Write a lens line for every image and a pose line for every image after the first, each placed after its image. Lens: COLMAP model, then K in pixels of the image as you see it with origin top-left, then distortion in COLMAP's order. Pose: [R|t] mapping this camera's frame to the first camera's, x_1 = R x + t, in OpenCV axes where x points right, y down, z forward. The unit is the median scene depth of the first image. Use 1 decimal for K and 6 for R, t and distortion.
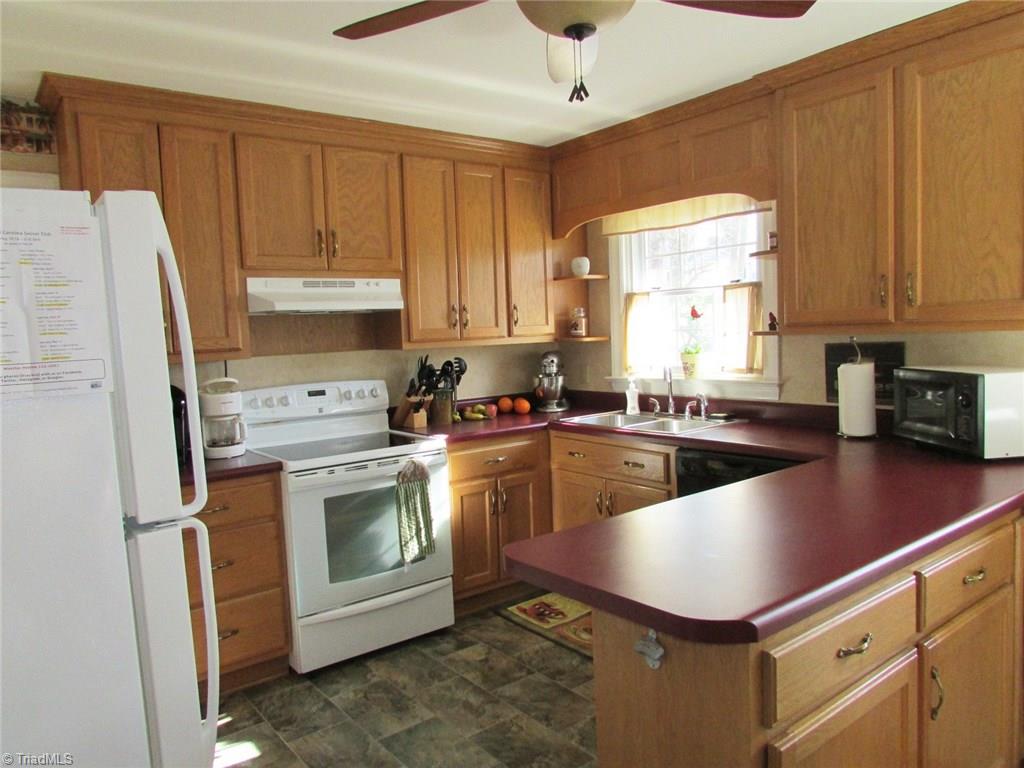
lens RADIAL K [[731.6, 0, 517.7], [0, 731.6, 382.6], [0, 0, 1]] dist [-0.031985, -0.001996]
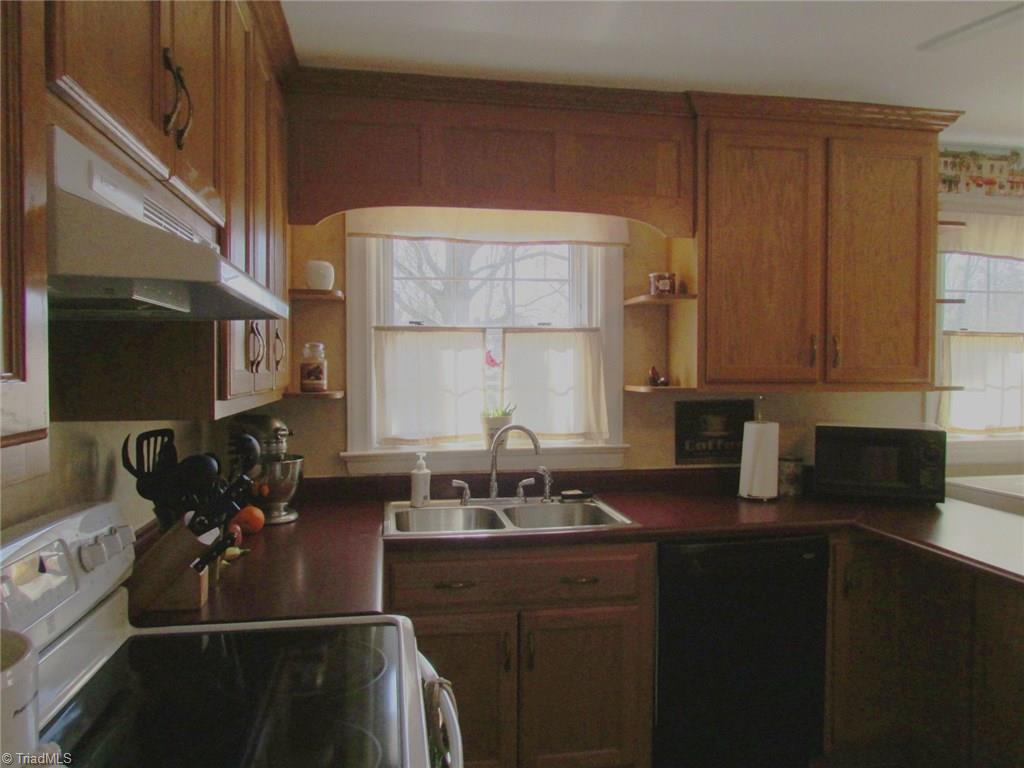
lens RADIAL K [[731.6, 0, 517.7], [0, 731.6, 382.6], [0, 0, 1]] dist [-0.031985, -0.001996]
pose [[0.471619, 0.014651, 0.881681, -0.420406], [0.042564, 0.998318, -0.039357, -0.042489], [-0.880774, 0.056090, 0.470202, 0.635002]]
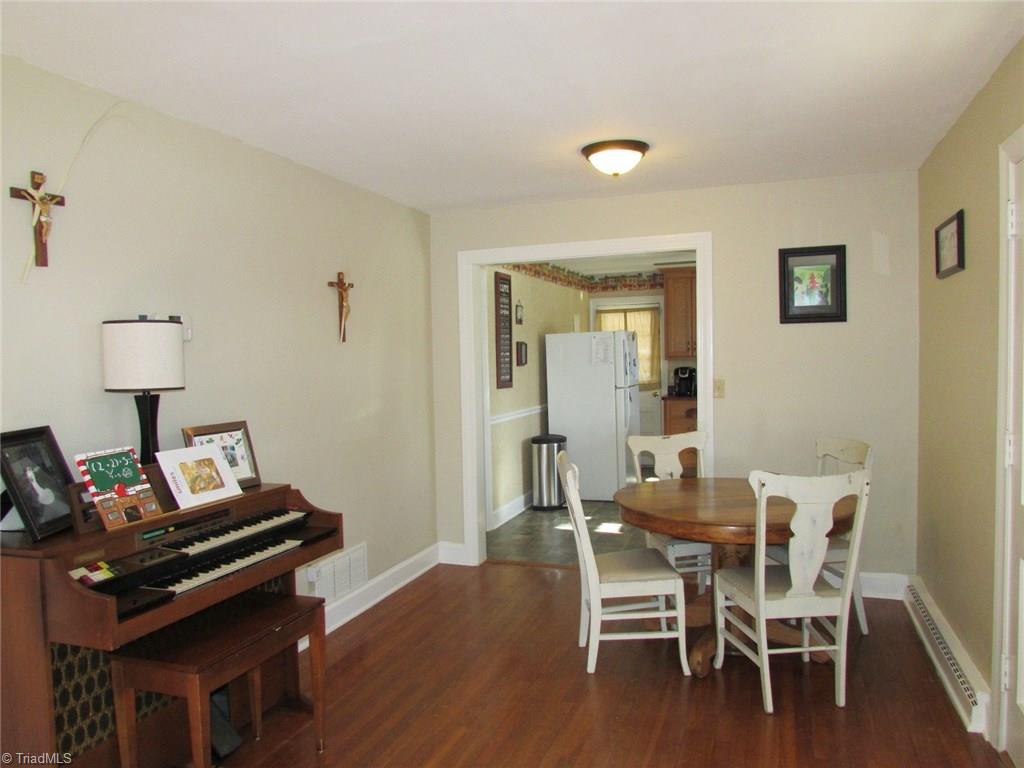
lens RADIAL K [[731.6, 0, 517.7], [0, 731.6, 382.6], [0, 0, 1]] dist [-0.031985, -0.001996]
pose [[0.537789, 0.068438, -0.840297, 1.394180], [-0.063744, 0.997148, 0.040416, -0.009968], [0.840666, 0.031829, 0.540618, -0.996381]]
